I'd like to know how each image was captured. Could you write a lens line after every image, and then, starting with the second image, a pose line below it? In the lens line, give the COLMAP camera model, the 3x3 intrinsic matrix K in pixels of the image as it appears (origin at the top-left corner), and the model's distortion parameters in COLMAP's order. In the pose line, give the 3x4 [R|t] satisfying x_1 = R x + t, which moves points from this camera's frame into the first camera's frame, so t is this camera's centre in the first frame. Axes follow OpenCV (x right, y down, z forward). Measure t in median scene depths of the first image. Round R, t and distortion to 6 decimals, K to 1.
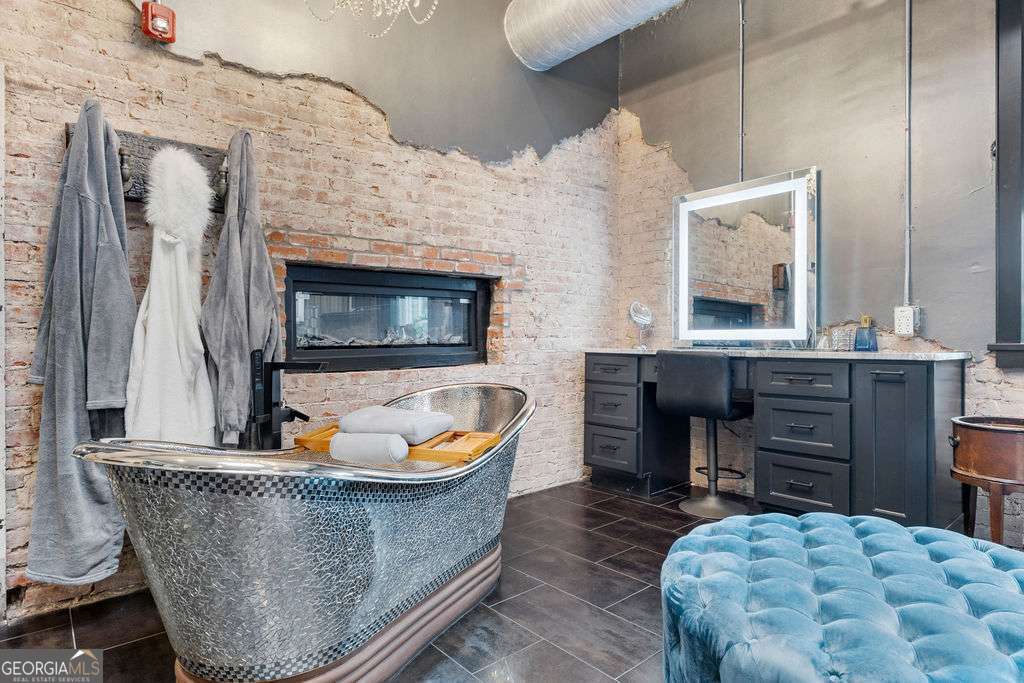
lens RADIAL K [[585.6, 0, 512.0], [0, 585.6, 341.5], [0, 0, 1]] dist [0.007114, -0.001568]
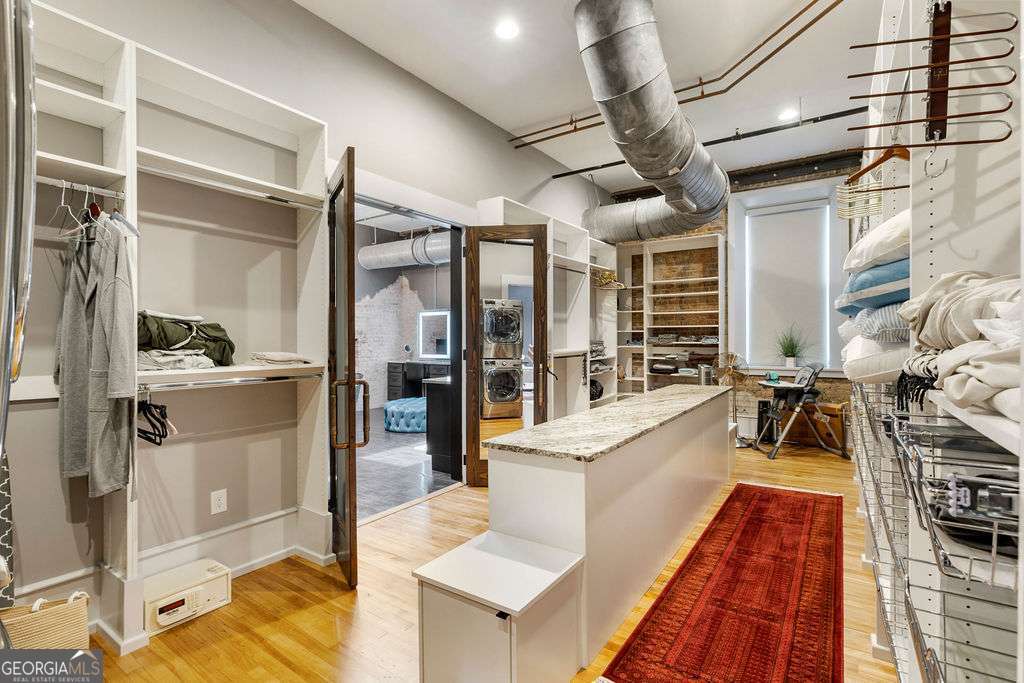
lens RADIAL K [[488.0, 0, 512.0], [0, 488.0, 340.1], [0, 0, 1]] dist [-0.000252, -0.000148]
pose [[0.966687, -0.005737, 0.255899, 0.125654], [0.006724, 0.999973, -0.002982, -0.103493], [-0.255875, 0.004604, 0.966699, -1.950943]]
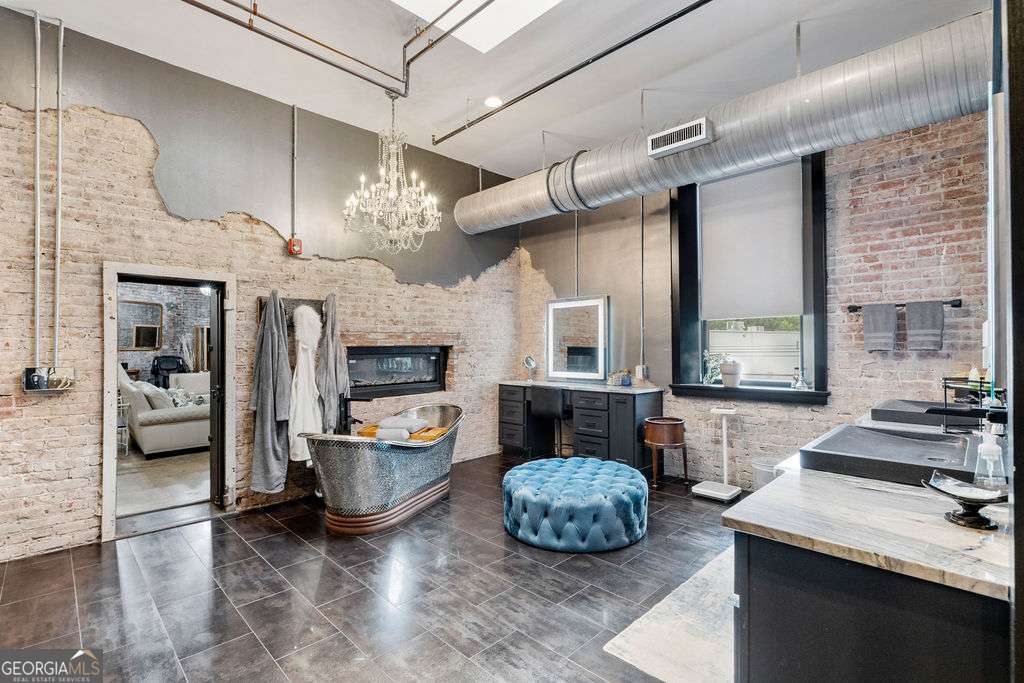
lens RADIAL K [[488.0, 0, 512.0], [0, 488.0, 340.1], [0, 0, 1]] dist [-0.000252, -0.000148]
pose [[0.997180, -0.002059, 0.075021, 0.062523], [0.003712, 0.999753, -0.021893, -0.106176], [-0.074957, 0.022110, 0.996942, -0.684354]]
